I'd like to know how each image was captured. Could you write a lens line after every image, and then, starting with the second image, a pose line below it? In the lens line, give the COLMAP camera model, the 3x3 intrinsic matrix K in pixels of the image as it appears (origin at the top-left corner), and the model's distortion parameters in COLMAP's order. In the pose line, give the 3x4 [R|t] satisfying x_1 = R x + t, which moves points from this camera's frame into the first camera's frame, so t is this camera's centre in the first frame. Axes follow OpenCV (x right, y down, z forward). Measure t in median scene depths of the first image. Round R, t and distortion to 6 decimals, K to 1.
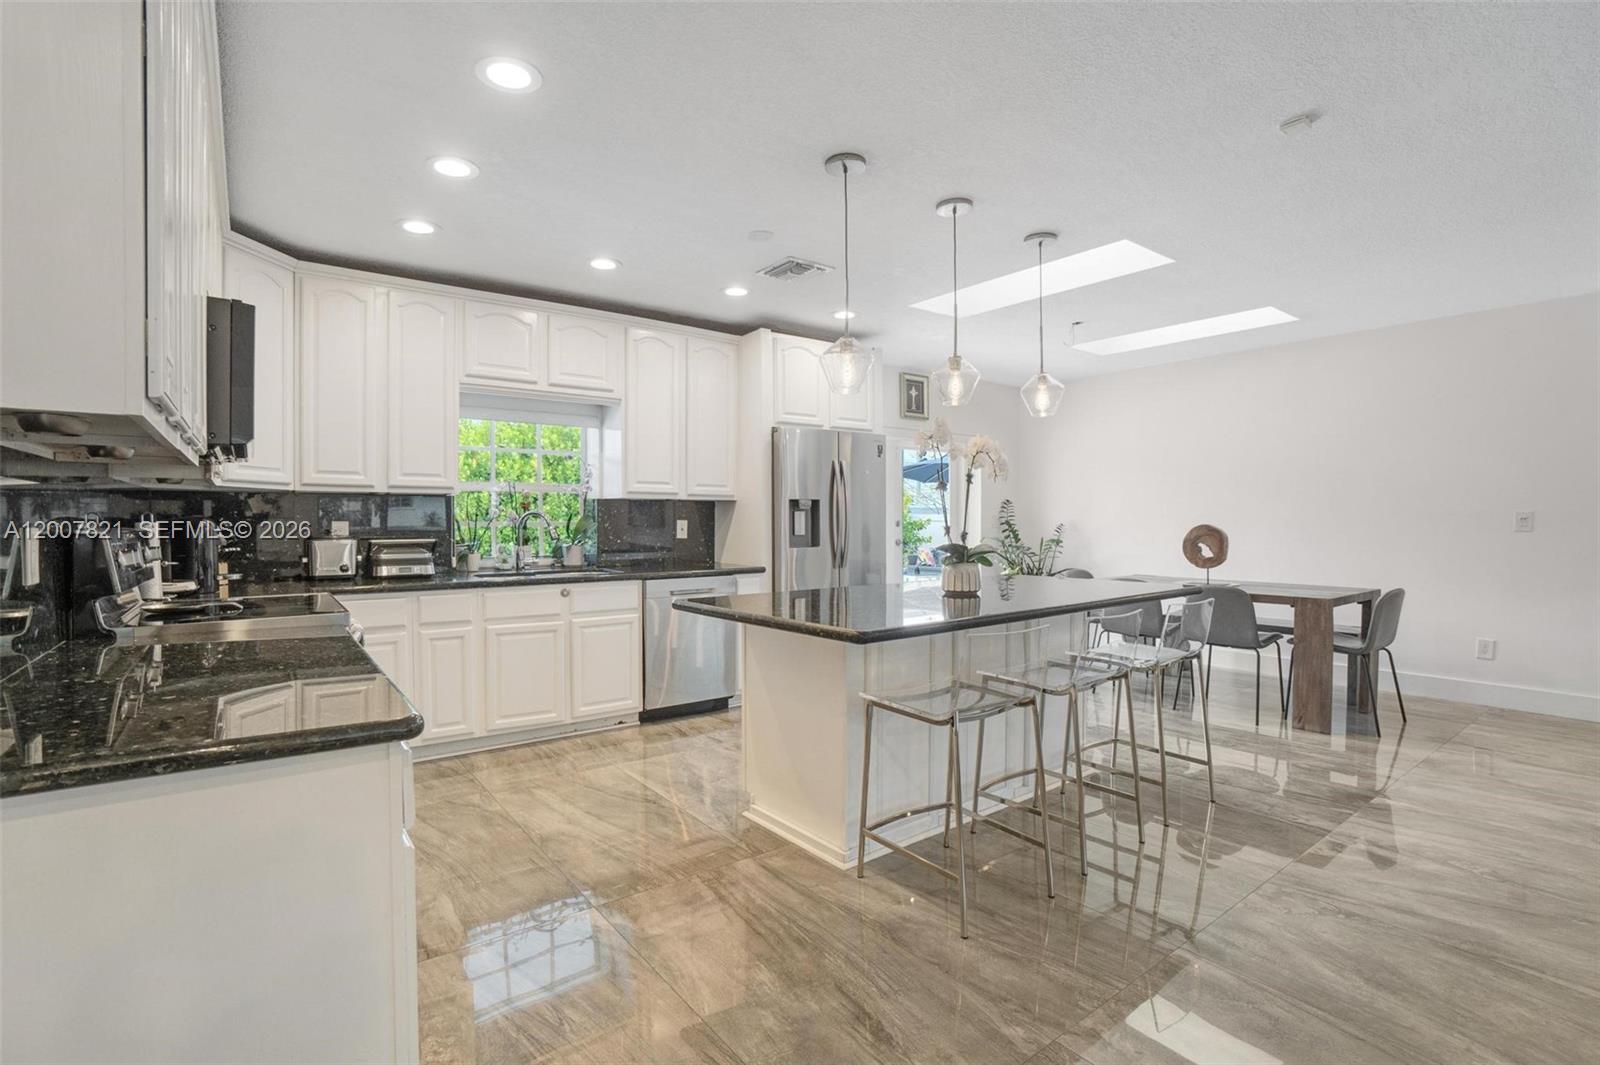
lens RADIAL K [[741.3, 0, 780.2], [0, 741.3, 537.8], [0, 0, 1]] dist [-0.064935, 0.025562]
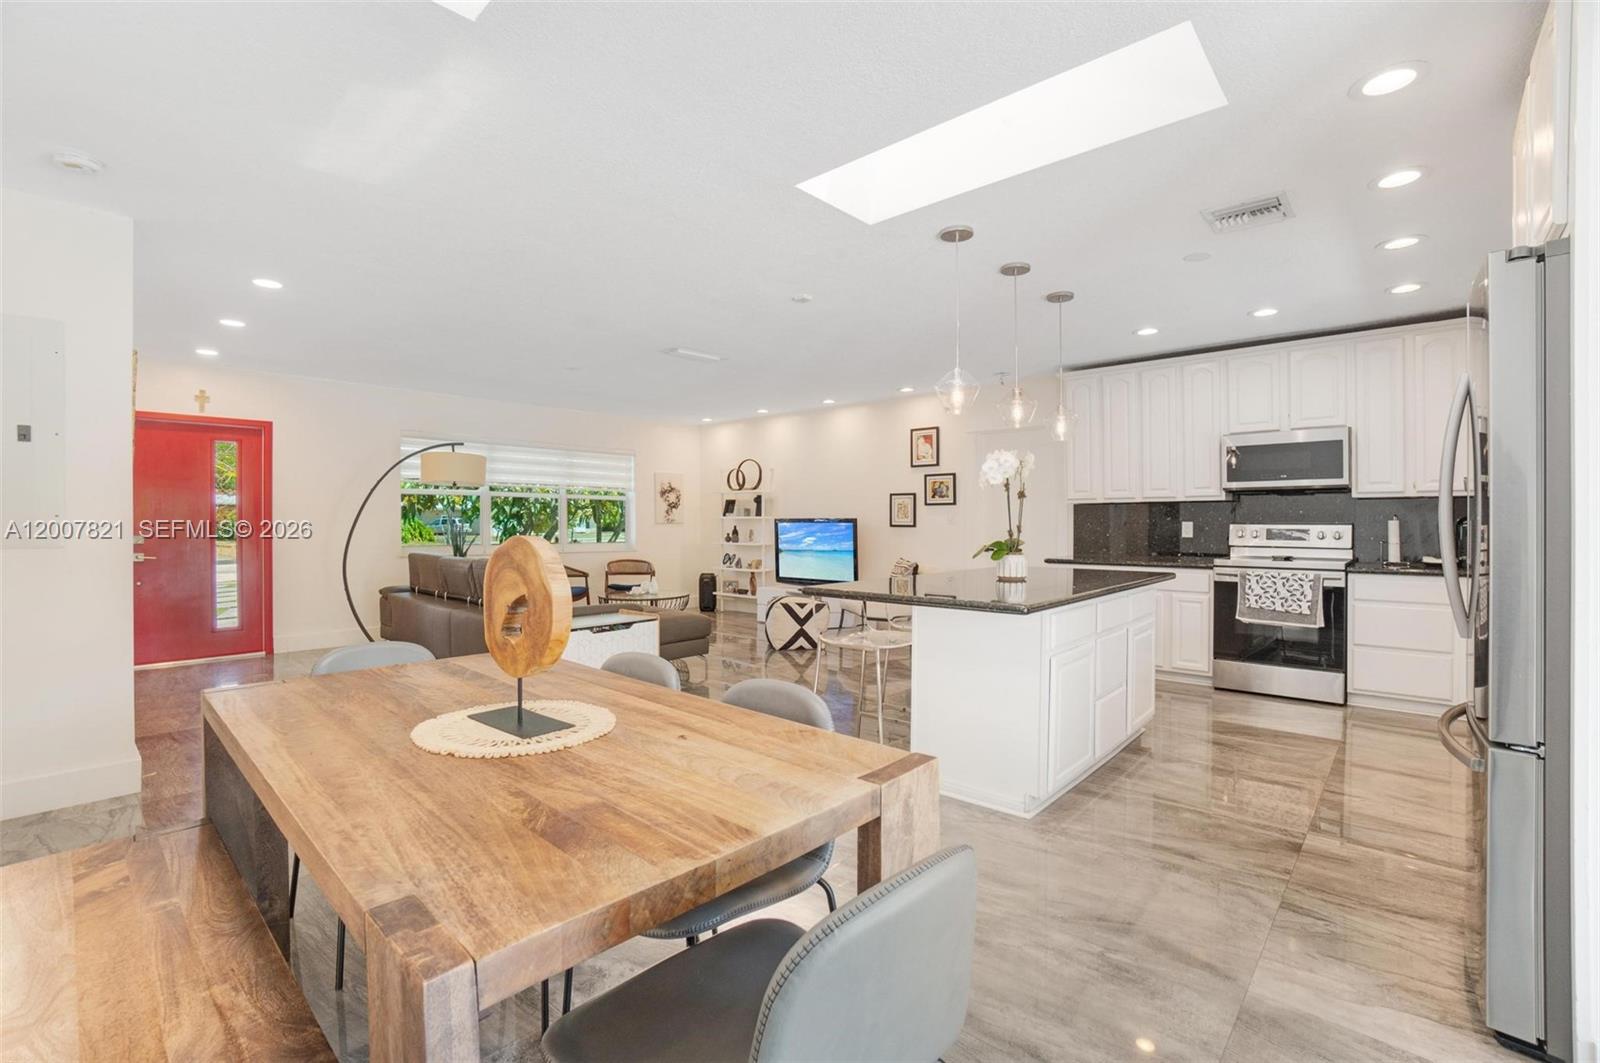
lens RADIAL K [[712.9, 0, 783.3], [0, 712.9, 523.7], [0, 0, 1]] dist [-0.064006, 0.021390]
pose [[-0.983776, 0.004639, -0.179339, 0.614218], [-0.000083, 0.999654, 0.026316, -0.038698], [0.179399, 0.025904, -0.983435, 1.541055]]
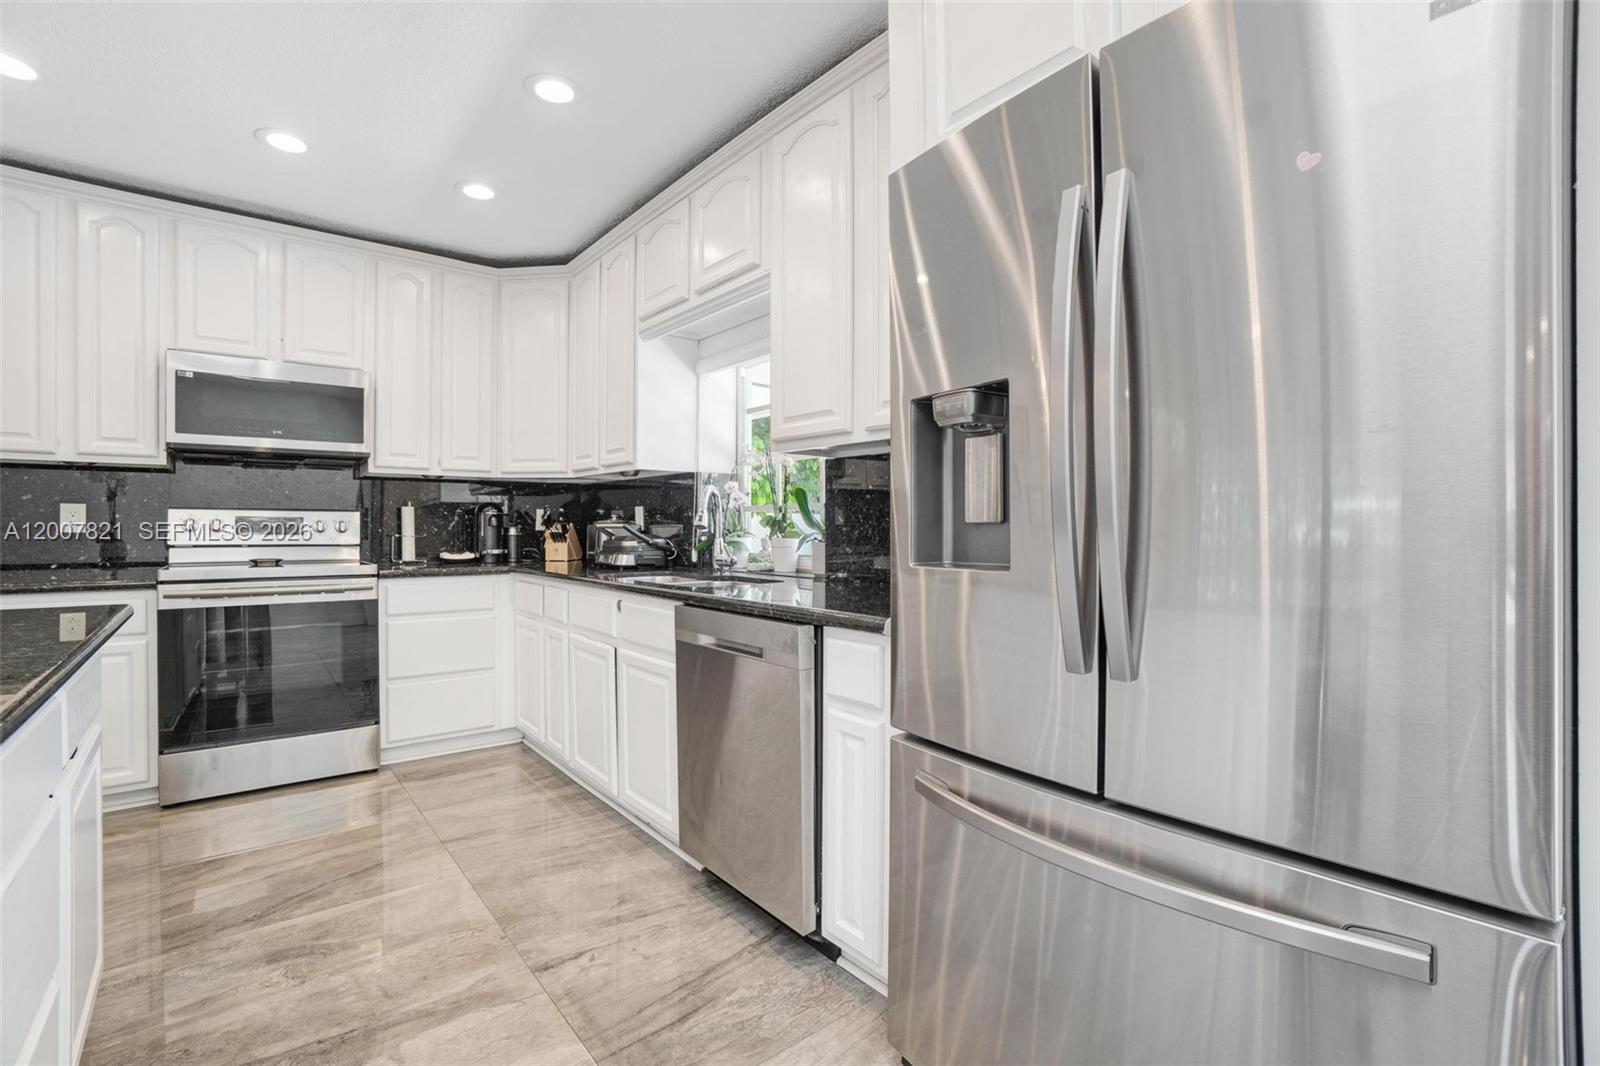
lens RADIAL K [[712.9, 0, 783.3], [0, 712.9, 525.2], [0, 0, 1]] dist [-0.064006, 0.021390]
pose [[0.035121, -0.000528, -0.999383, 0.333692], [-0.023773, 0.999716, -0.001364, -0.001653], [0.999100, 0.023807, 0.035098, 1.063469]]
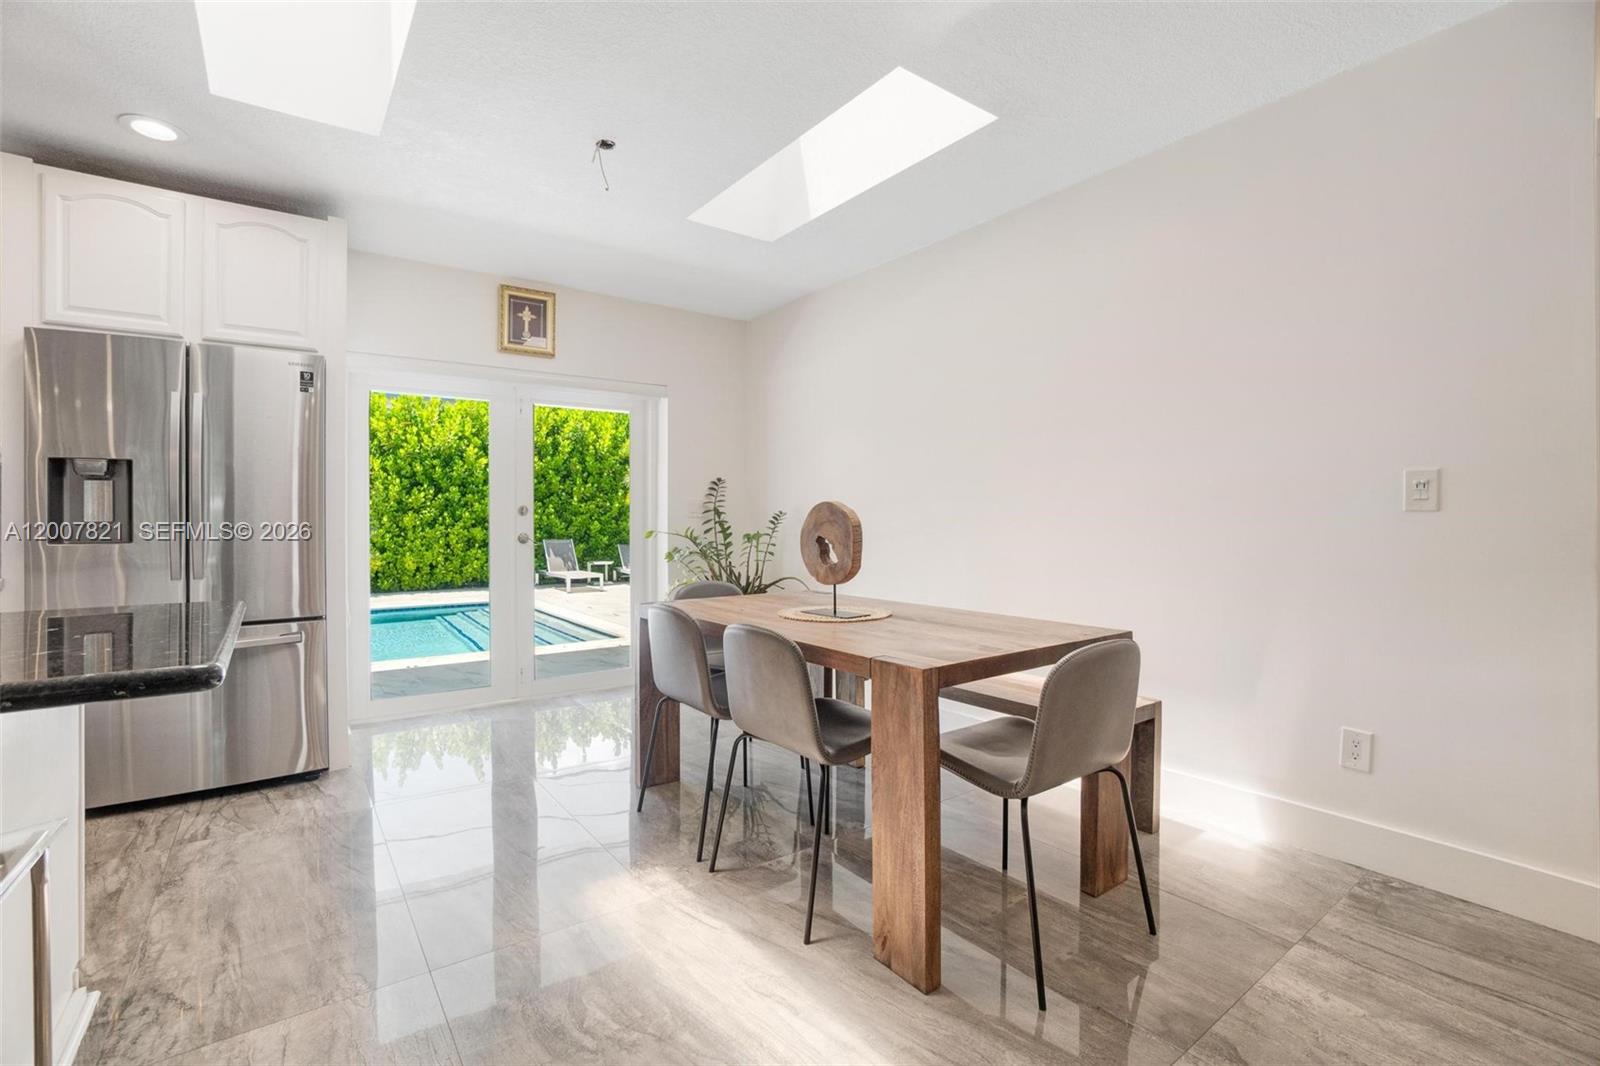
lens RADIAL K [[712.9, 0, 783.3], [0, 712.9, 525.2], [0, 0, 1]] dist [-0.064006, 0.021390]
pose [[0.999930, -0.001830, -0.011675, 0.646092], [0.001624, 0.999844, -0.017613, 0.009183], [0.011706, 0.017593, 0.999777, 0.555842]]
